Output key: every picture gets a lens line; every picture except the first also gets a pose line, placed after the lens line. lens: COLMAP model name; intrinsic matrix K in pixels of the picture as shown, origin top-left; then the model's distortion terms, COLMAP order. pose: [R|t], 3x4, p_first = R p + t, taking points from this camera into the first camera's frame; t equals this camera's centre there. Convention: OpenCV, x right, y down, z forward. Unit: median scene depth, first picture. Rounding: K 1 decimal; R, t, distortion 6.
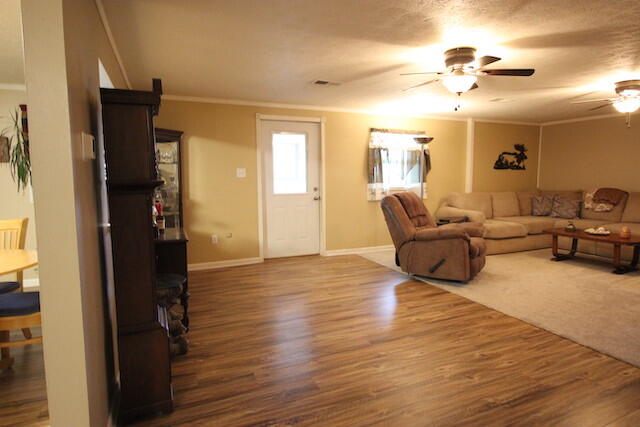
lens RADIAL K [[370.2, 0, 325.1], [0, 370.2, 207.1], [0, 0, 1]] dist [0.003212, -0.008066]
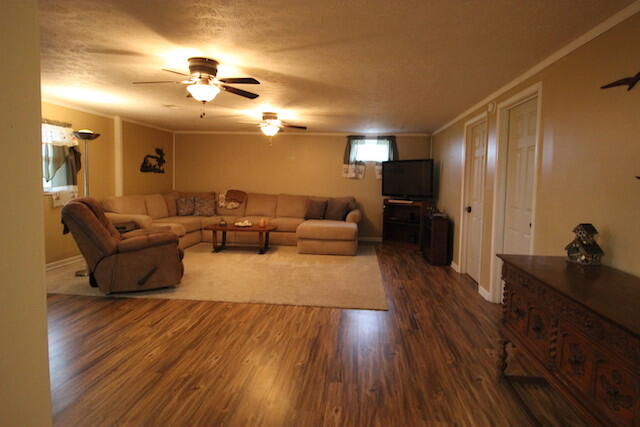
lens RADIAL K [[370.2, 0, 325.1], [0, 370.2, 207.1], [0, 0, 1]] dist [0.003212, -0.008066]
pose [[0.485034, -0.050352, 0.873045, -0.256637], [0.052165, 0.998229, 0.028591, -0.015894], [-0.872938, 0.031675, 0.486802, 0.135726]]
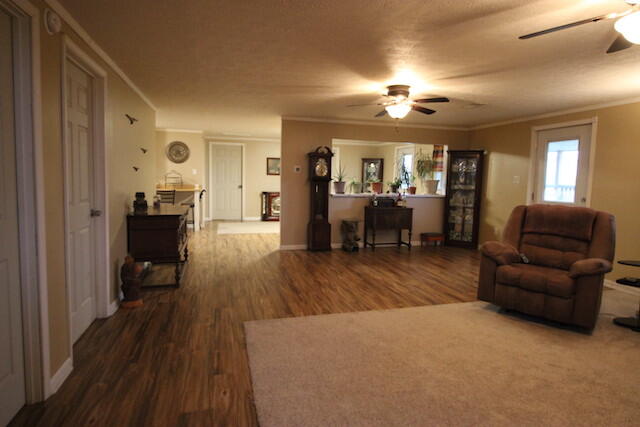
lens RADIAL K [[370.2, 0, 325.1], [0, 370.2, 207.1], [0, 0, 1]] dist [0.003212, -0.008066]
pose [[-0.137933, 0.082877, -0.986968, 1.125151], [-0.107715, 0.989327, 0.098128, -0.063150], [0.984567, 0.119847, -0.127534, 0.621561]]
